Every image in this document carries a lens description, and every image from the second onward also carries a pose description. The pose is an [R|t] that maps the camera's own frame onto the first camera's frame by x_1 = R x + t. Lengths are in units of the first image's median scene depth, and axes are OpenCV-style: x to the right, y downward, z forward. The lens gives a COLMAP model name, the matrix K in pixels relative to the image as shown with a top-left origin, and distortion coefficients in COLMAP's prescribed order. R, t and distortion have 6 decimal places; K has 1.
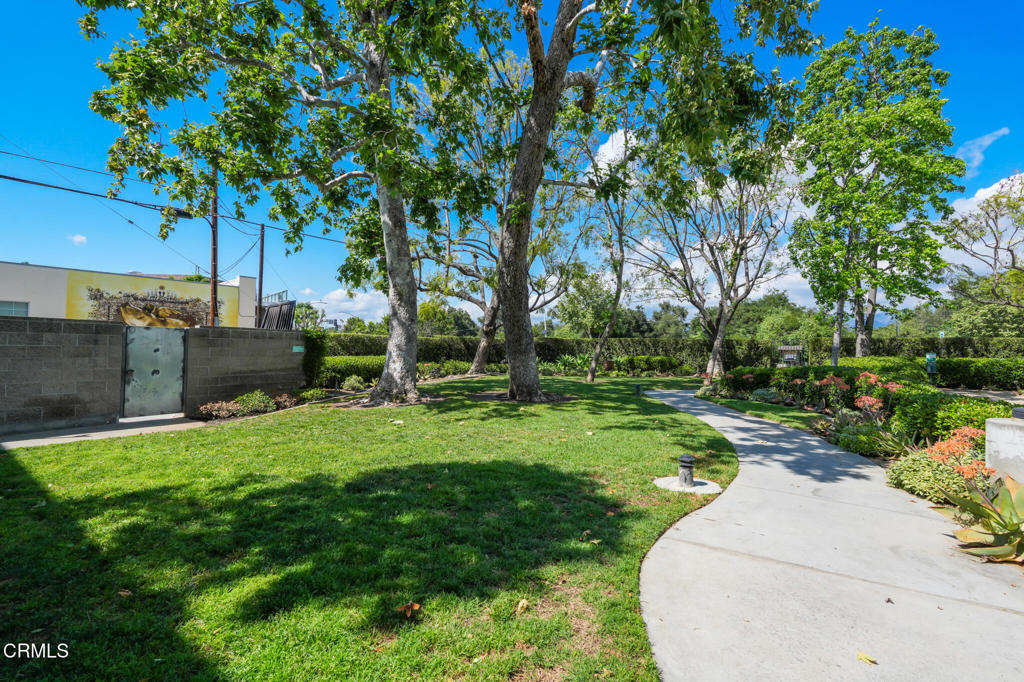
lens RADIAL K [[449.4, 0, 512.0], [0, 449.4, 341.0], [0, 0, 1]] dist [0.000891, 0.000100]
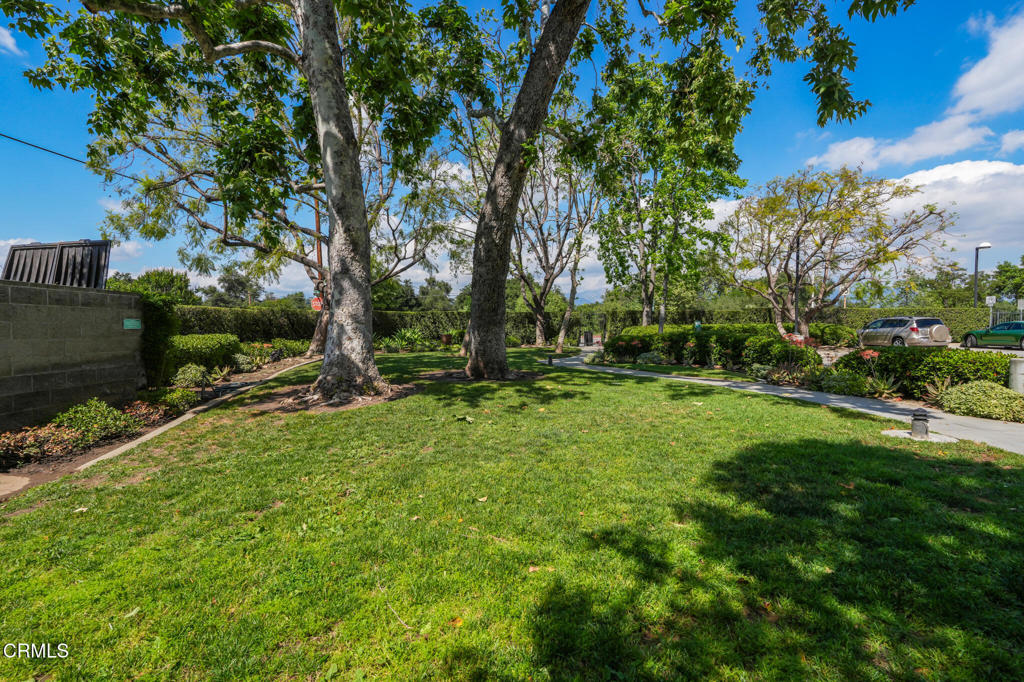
lens RADIAL K [[449.4, 0, 512.0], [0, 449.4, 341.0], [0, 0, 1]] dist [0.000891, 0.000100]
pose [[0.842265, -0.034246, 0.537974, -0.352419], [0.004774, 0.998415, 0.056082, 0.009226], [-0.539042, -0.044667, 0.841094, 0.220030]]
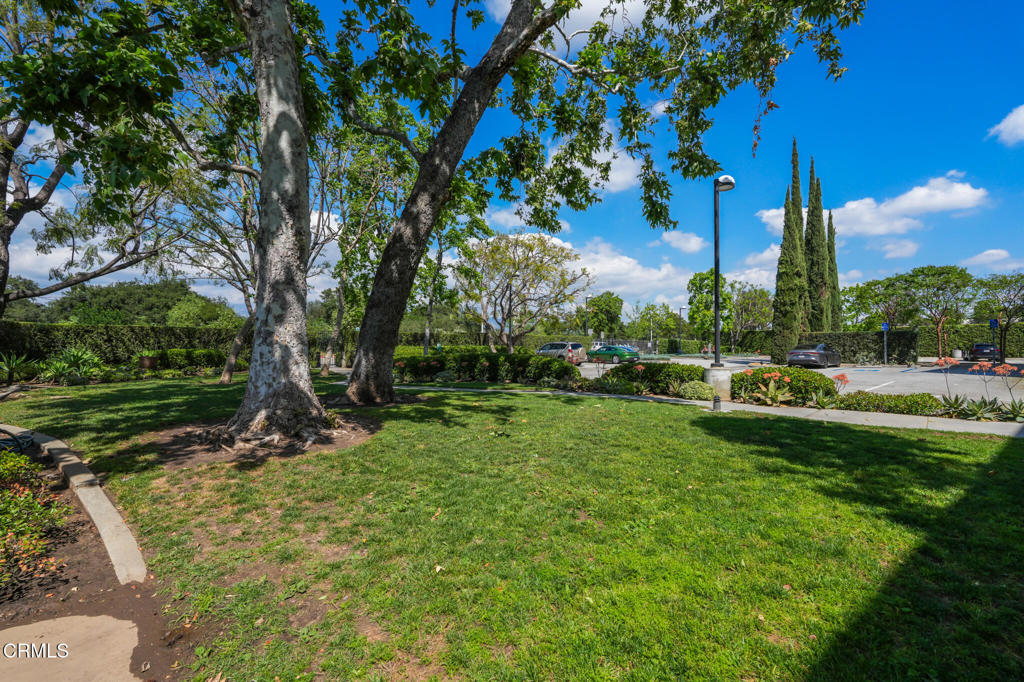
lens RADIAL K [[449.4, 0, 512.0], [0, 449.4, 341.0], [0, 0, 1]] dist [0.000891, 0.000100]
pose [[0.267233, -0.000021, 0.963632, -0.619416], [-0.020122, 0.999782, 0.005601, 0.006867], [-0.963422, -0.020887, 0.267174, 0.472150]]
